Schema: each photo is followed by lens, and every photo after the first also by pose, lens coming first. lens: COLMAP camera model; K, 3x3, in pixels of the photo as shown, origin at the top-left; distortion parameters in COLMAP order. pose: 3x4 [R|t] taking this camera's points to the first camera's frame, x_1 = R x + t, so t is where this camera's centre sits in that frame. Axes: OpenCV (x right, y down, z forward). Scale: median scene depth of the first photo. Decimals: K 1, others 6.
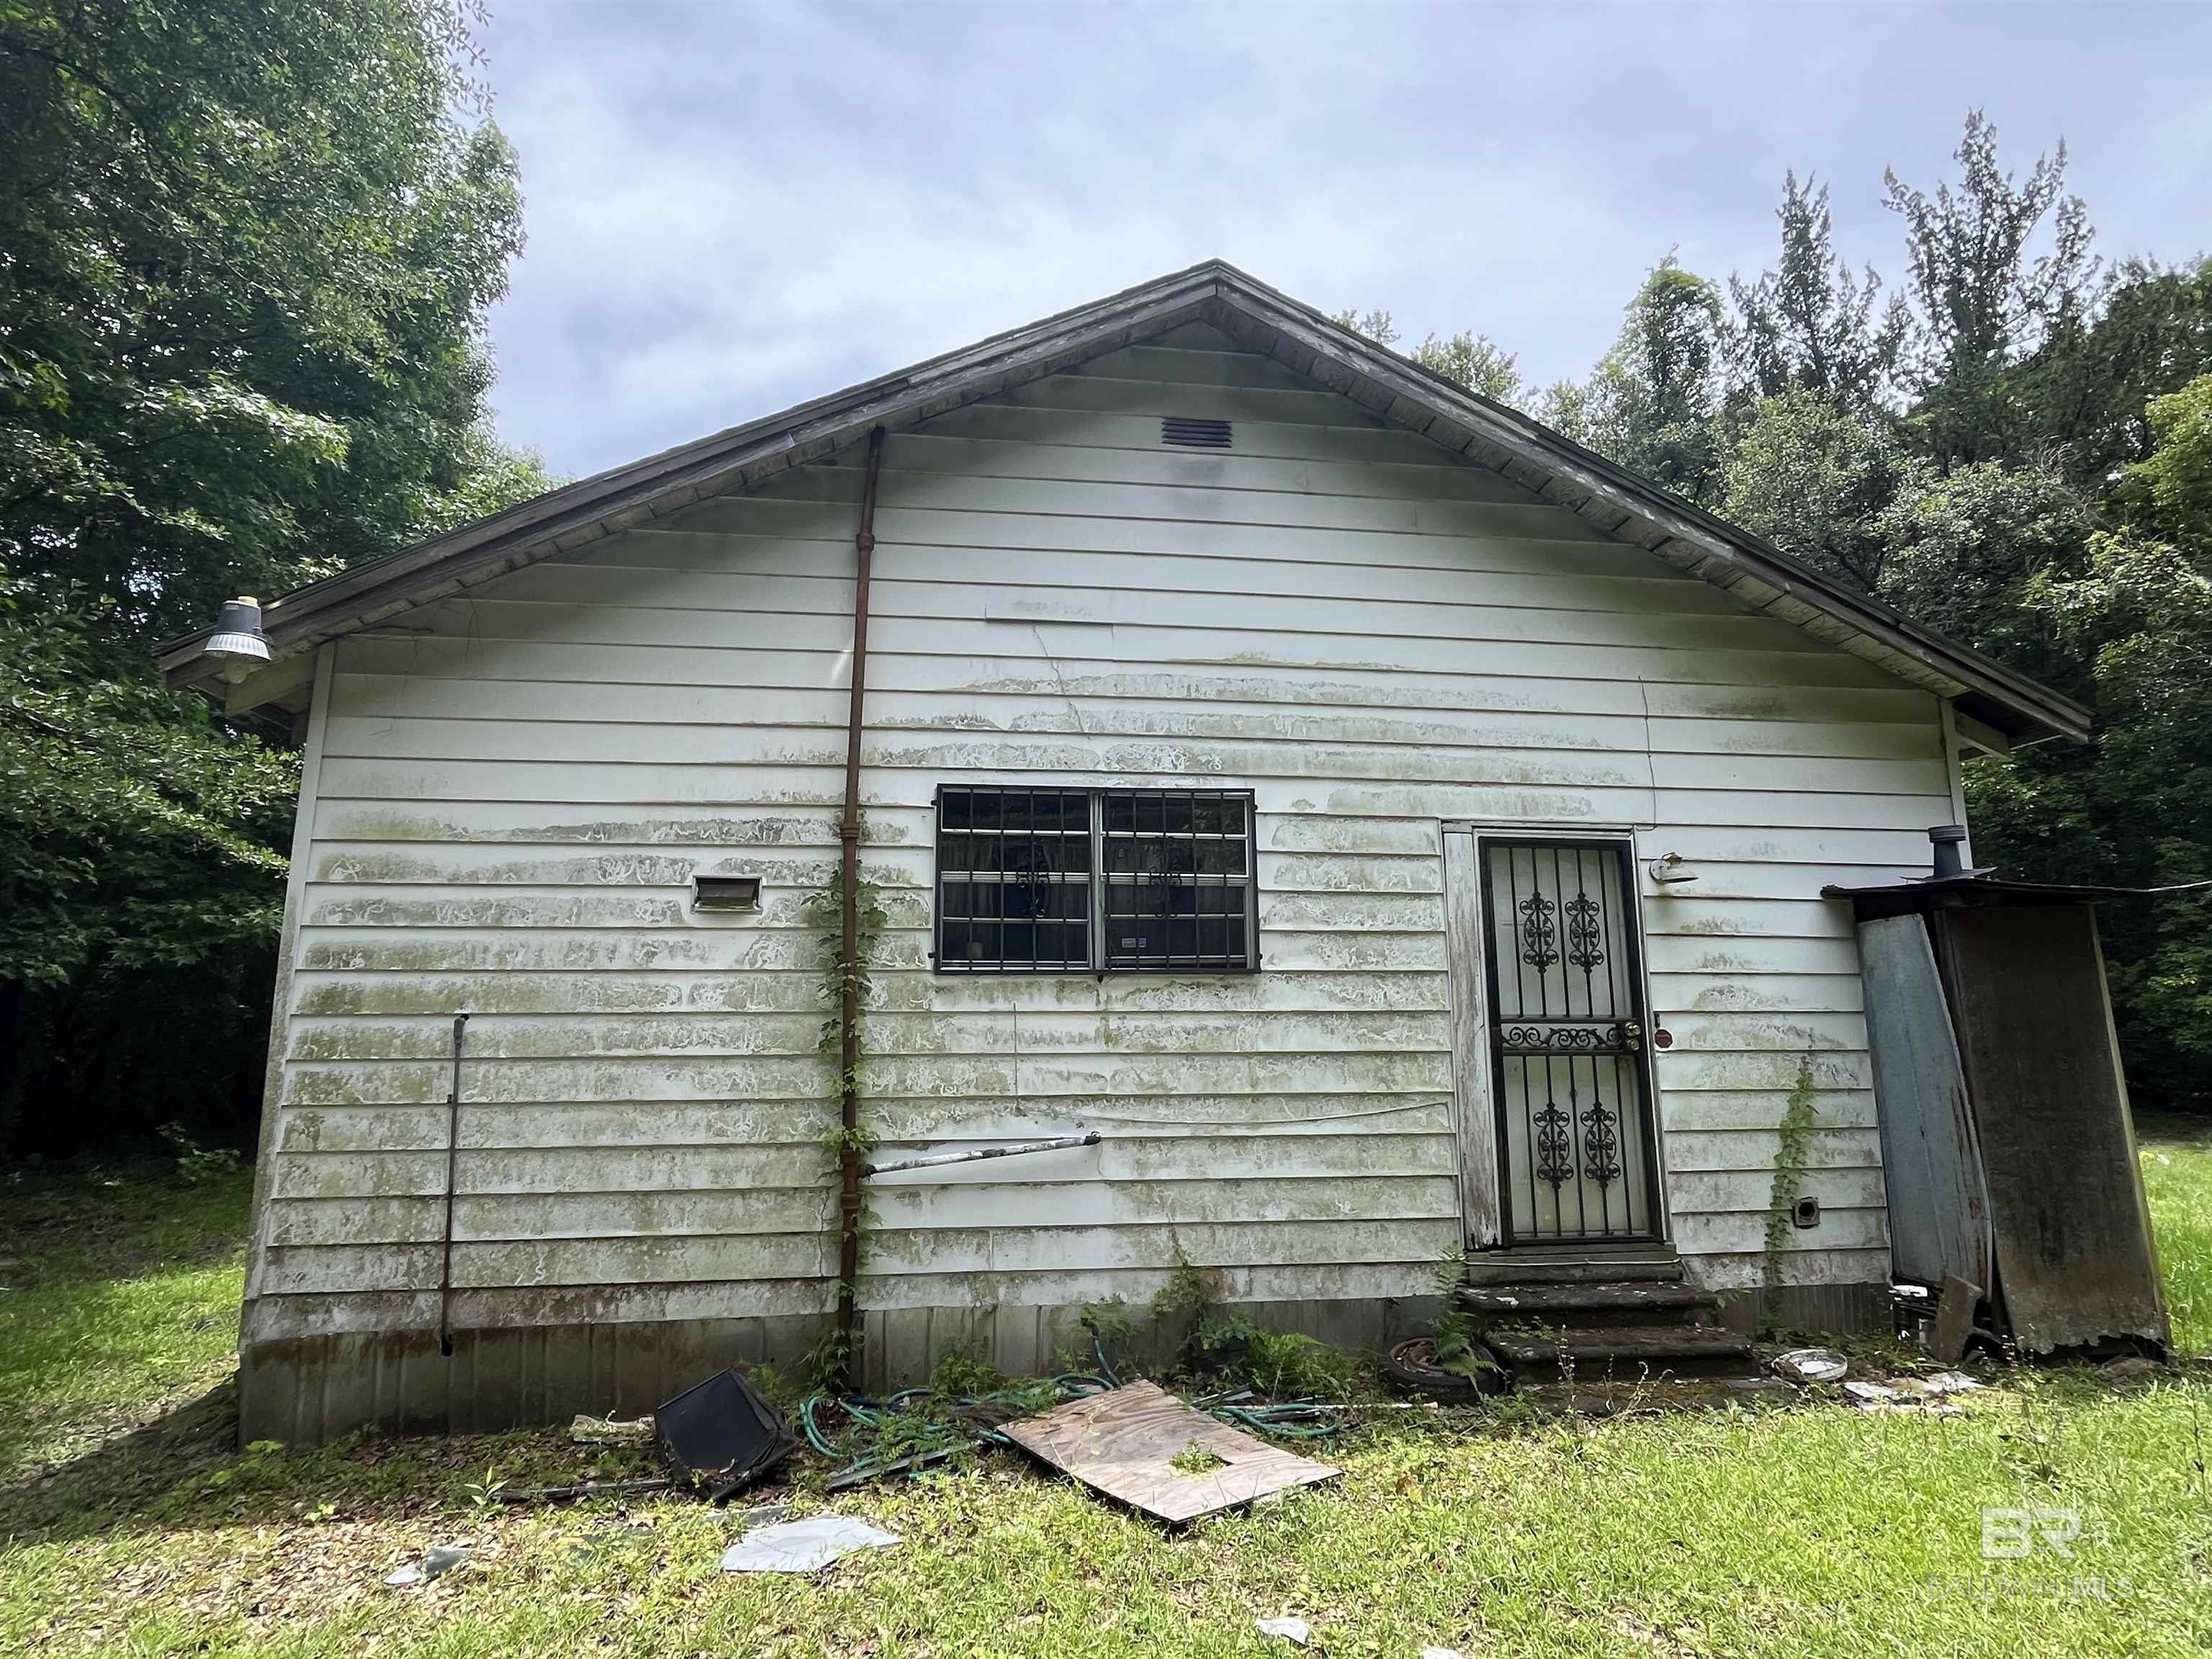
lens RADIAL K [[1130.9, 0, 1100.9], [0, 1130.9, 821.5], [0, 0, 1]] dist [-0.000277, -0.000889]
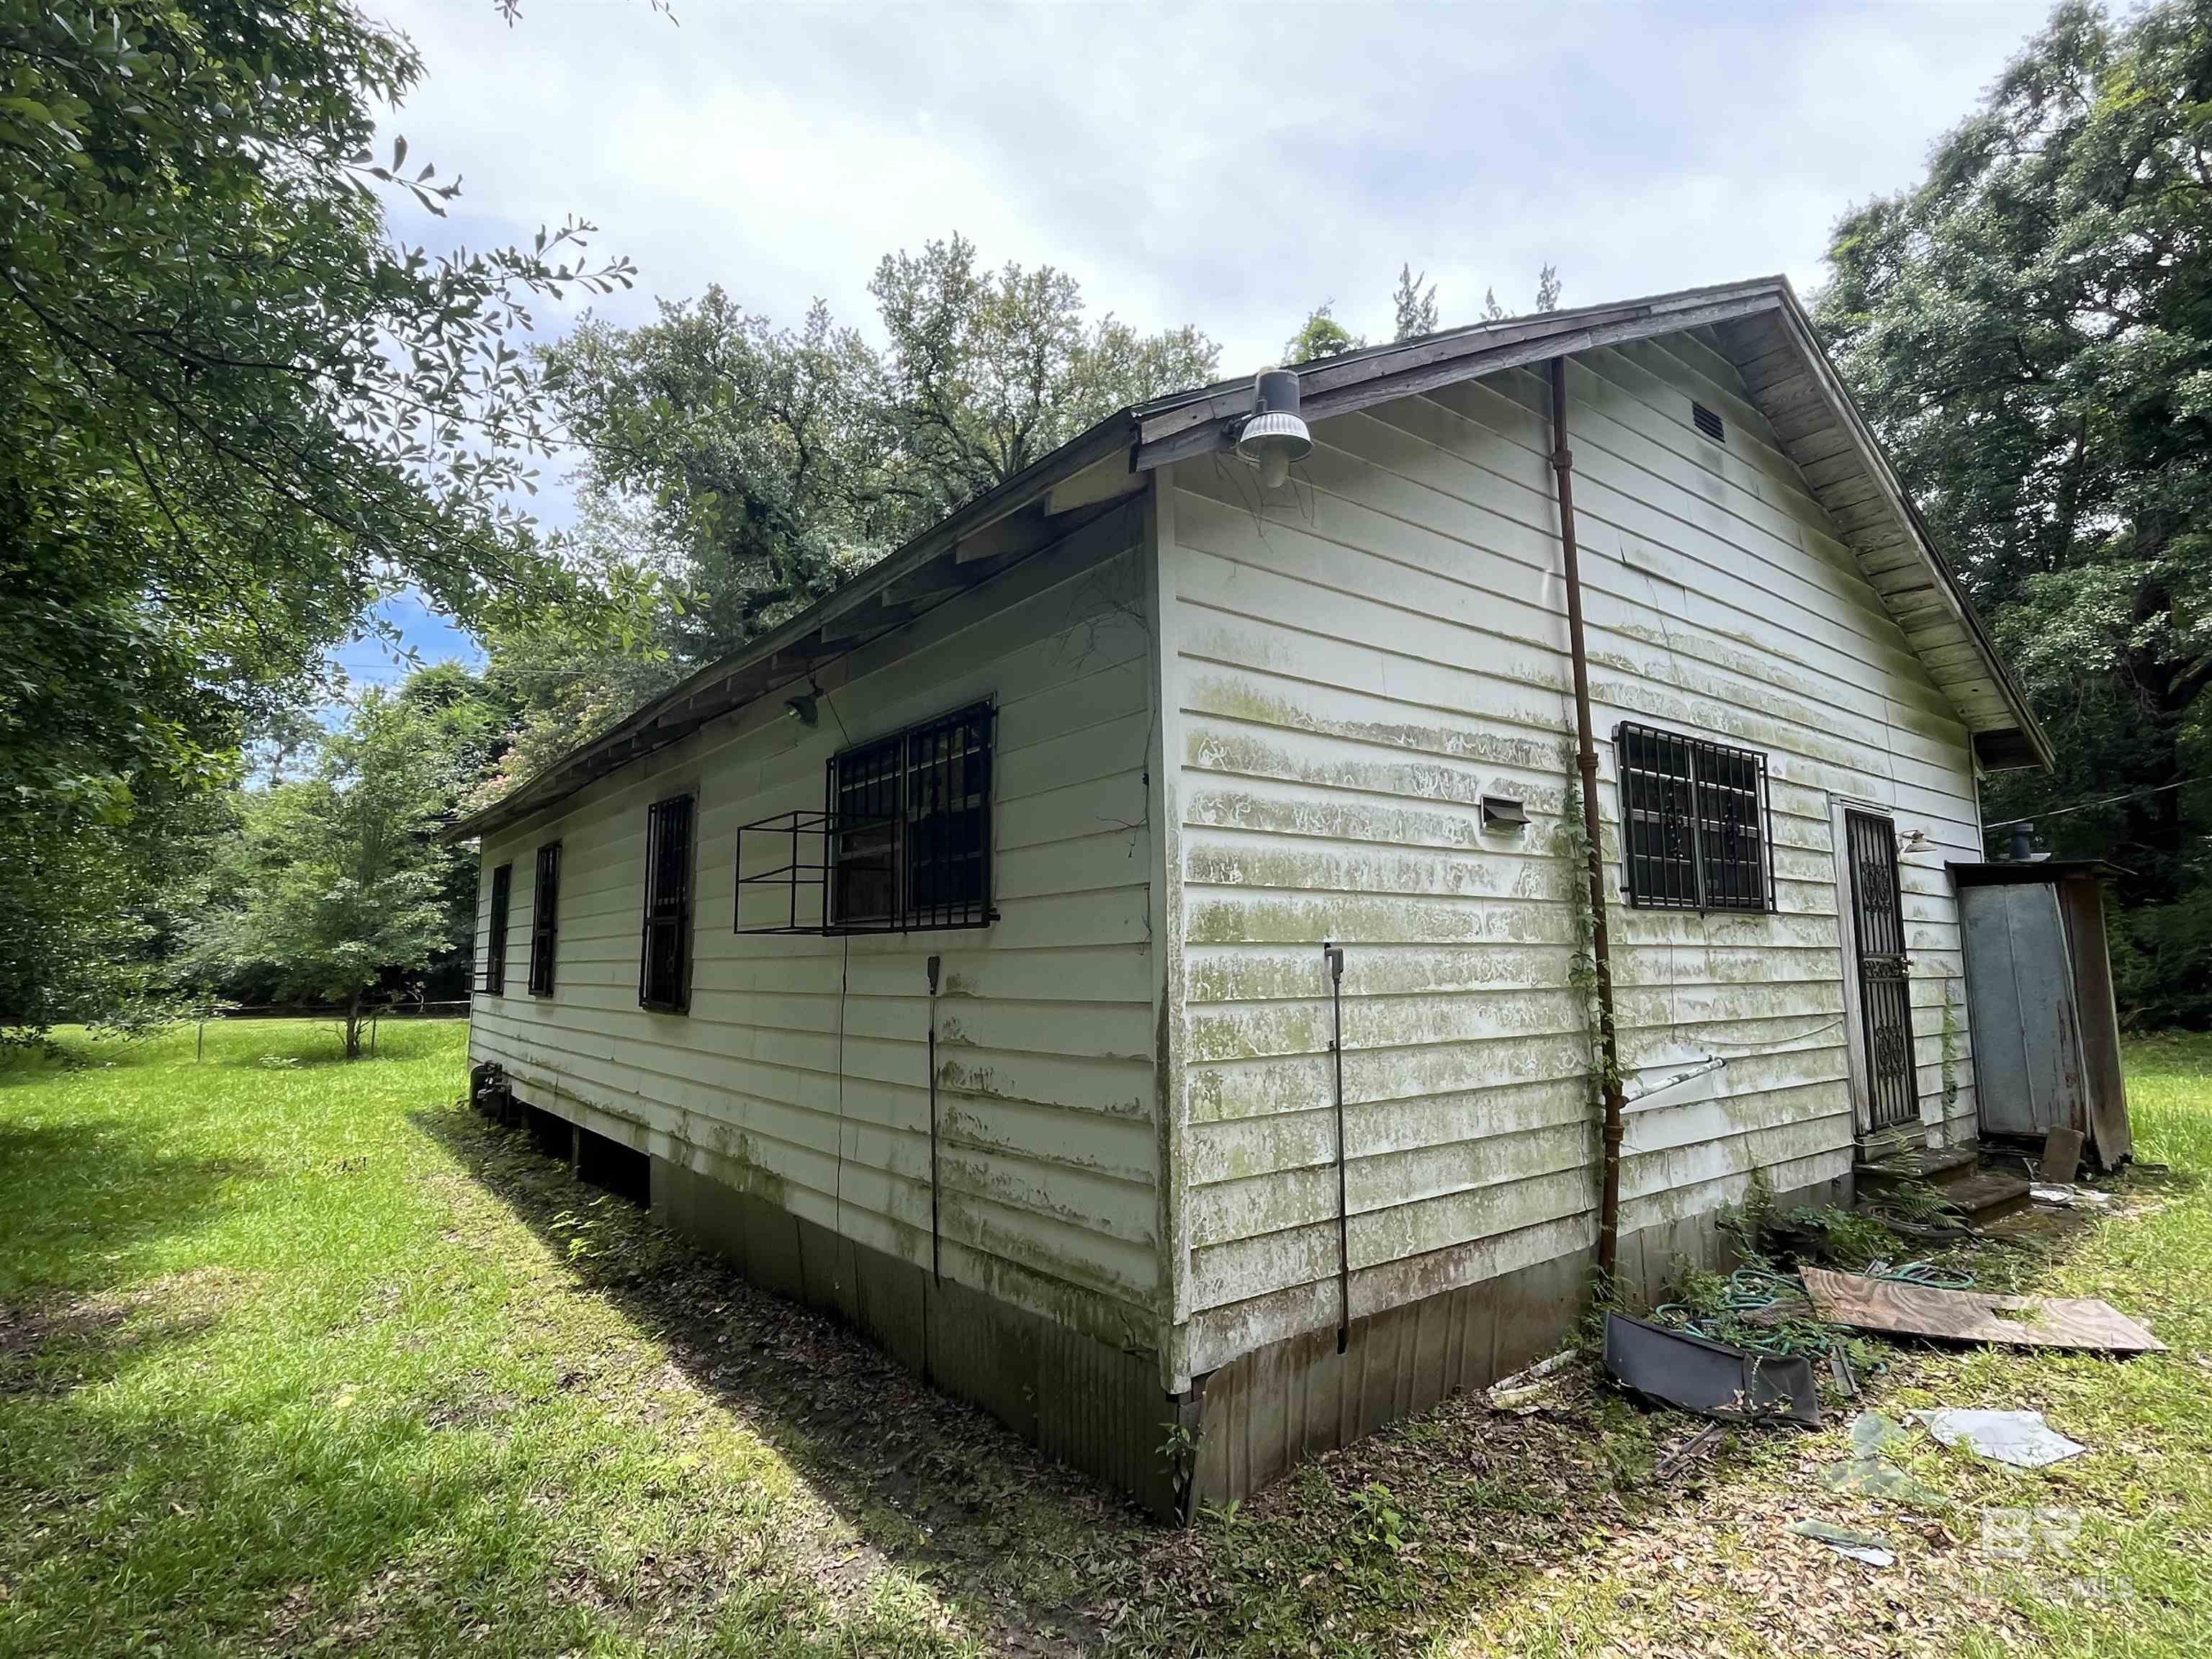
lens RADIAL K [[1130.9, 0, 1089.0], [0, 1130.9, 828.3], [0, 0, 1]] dist [-0.000277, -0.000889]
pose [[0.860748, 0.058846, 0.505619, -1.072081], [-0.084702, 0.996005, 0.028274, 0.075218], [-0.501936, -0.067163, 0.862293, 0.369010]]
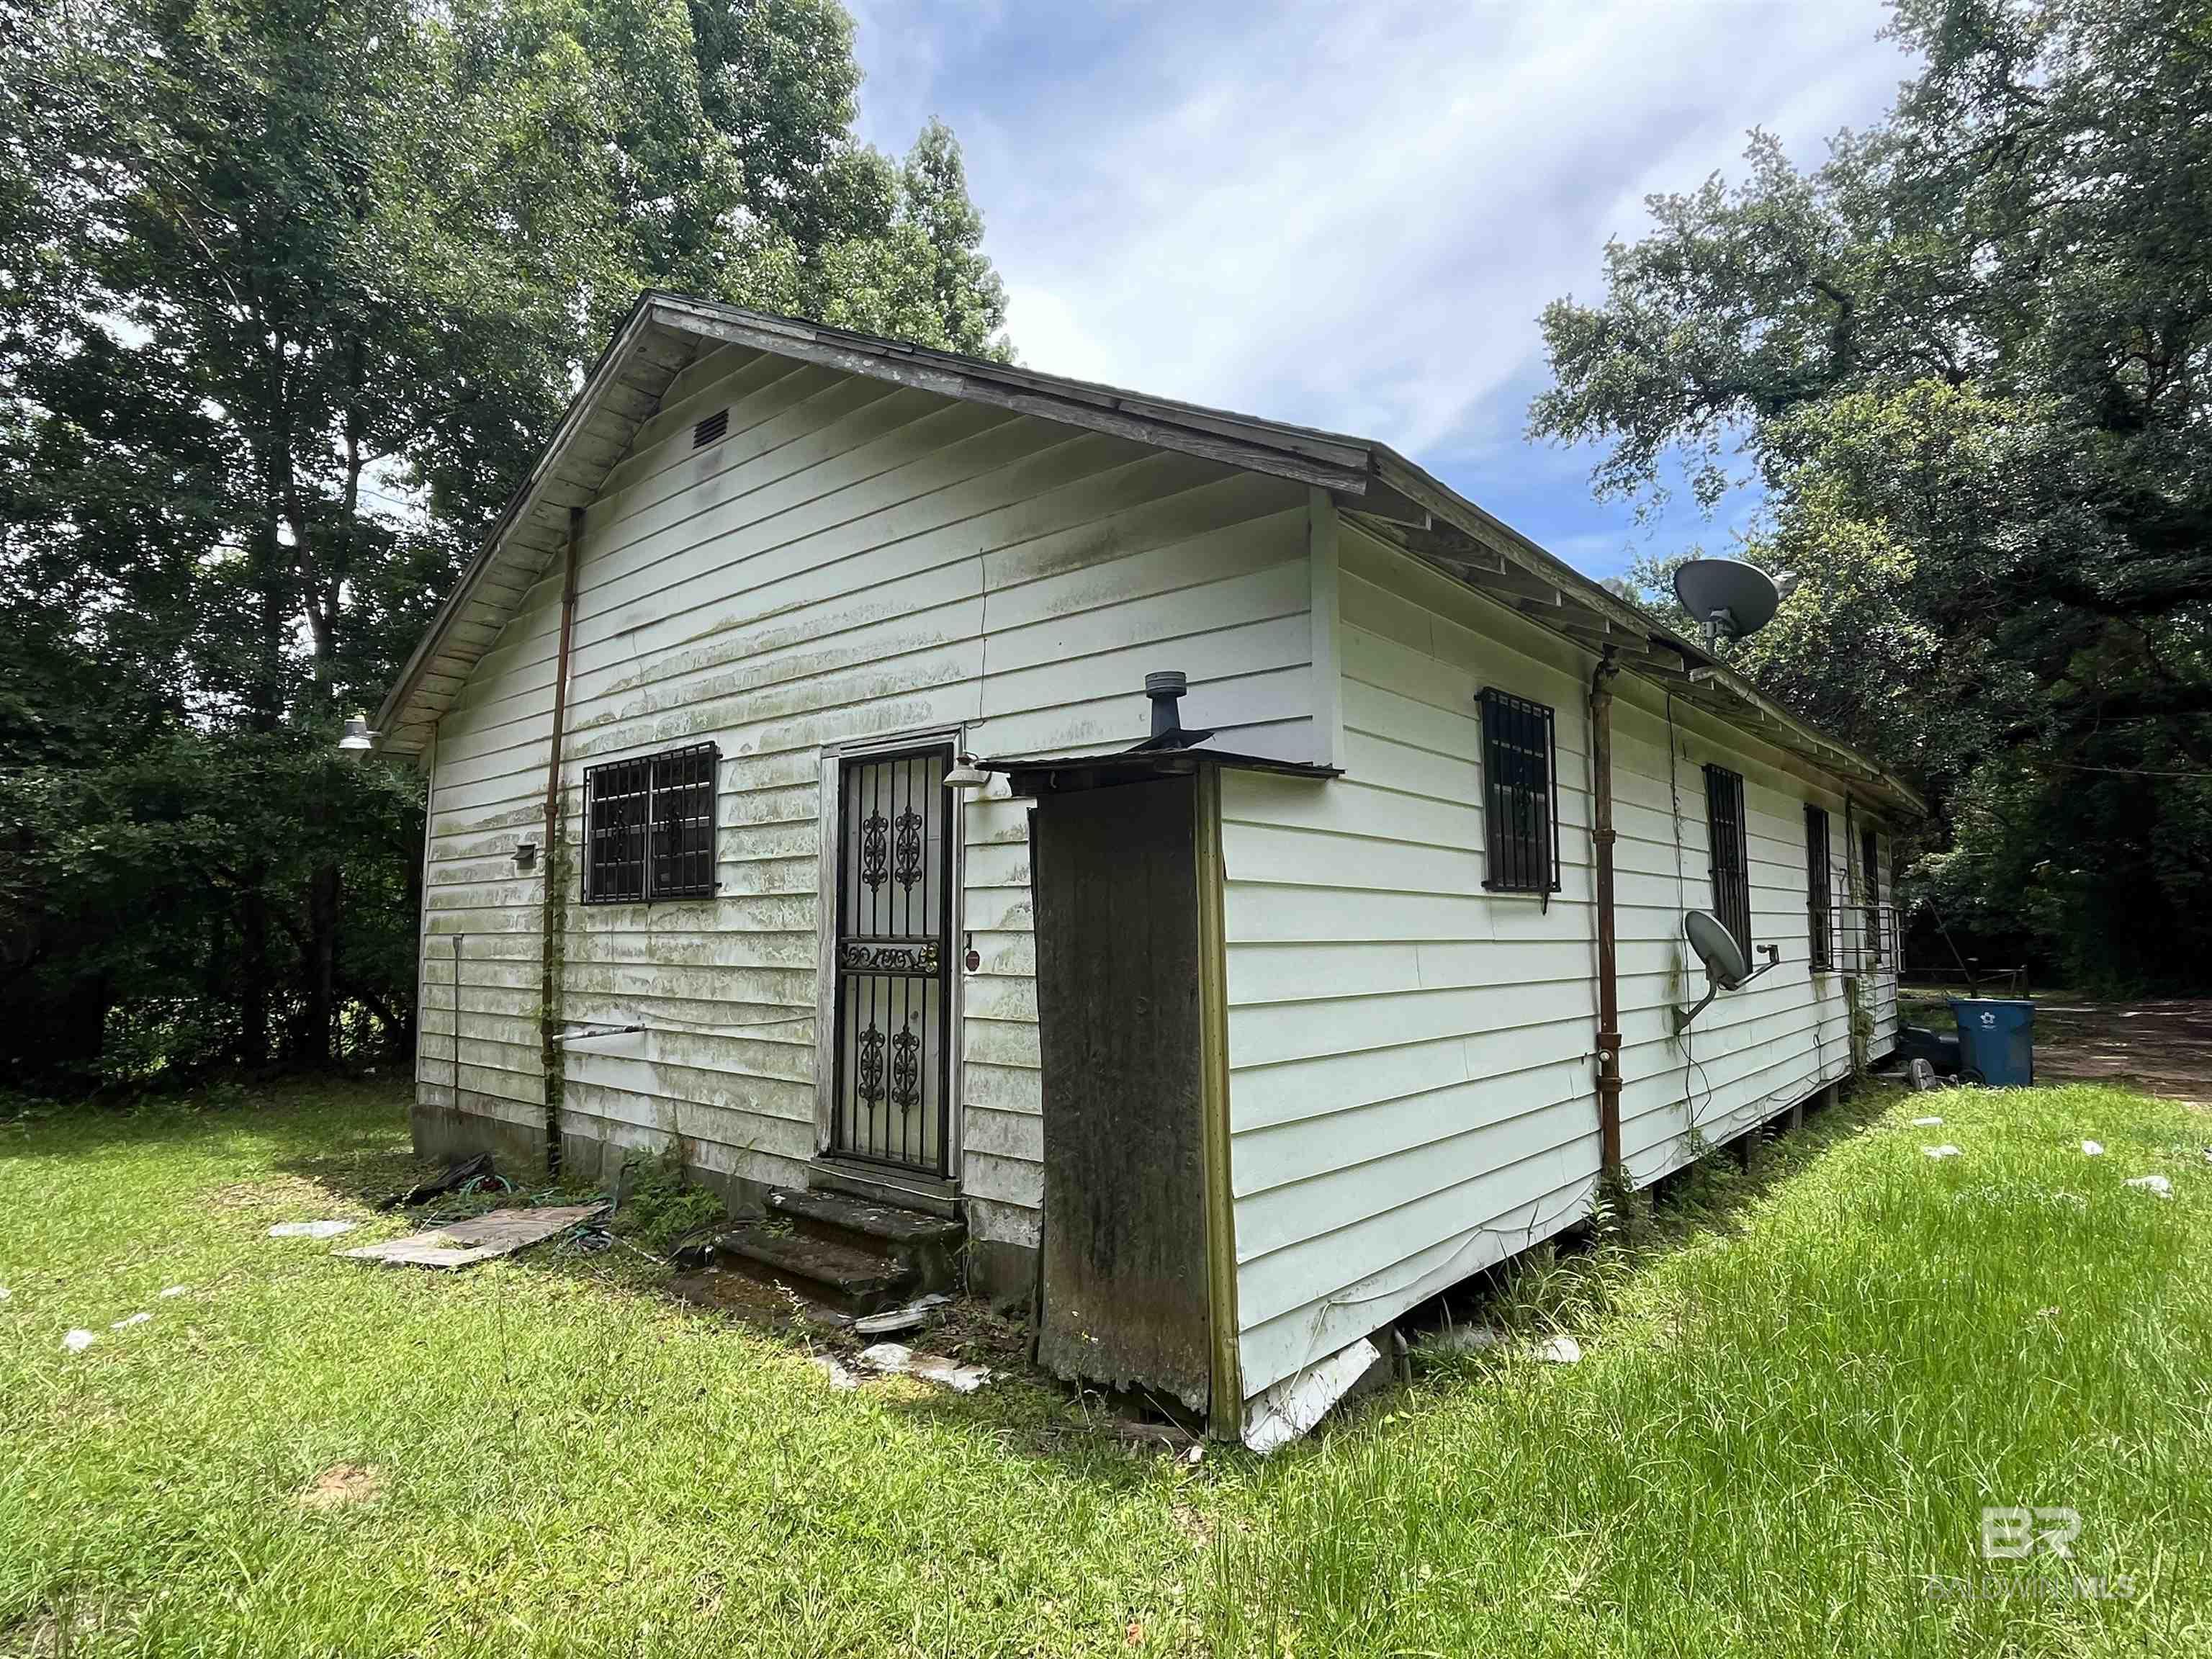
lens RADIAL K [[1161.7, 0, 1105.2], [0, 1161.7, 822.2], [0, 0, 1]] dist [-0.000206, -0.000145]
pose [[0.683414, -0.067813, -0.726875, 1.324732], [0.133749, 0.990454, 0.033348, 0.070733], [0.717675, -0.120009, 0.685960, 0.486312]]
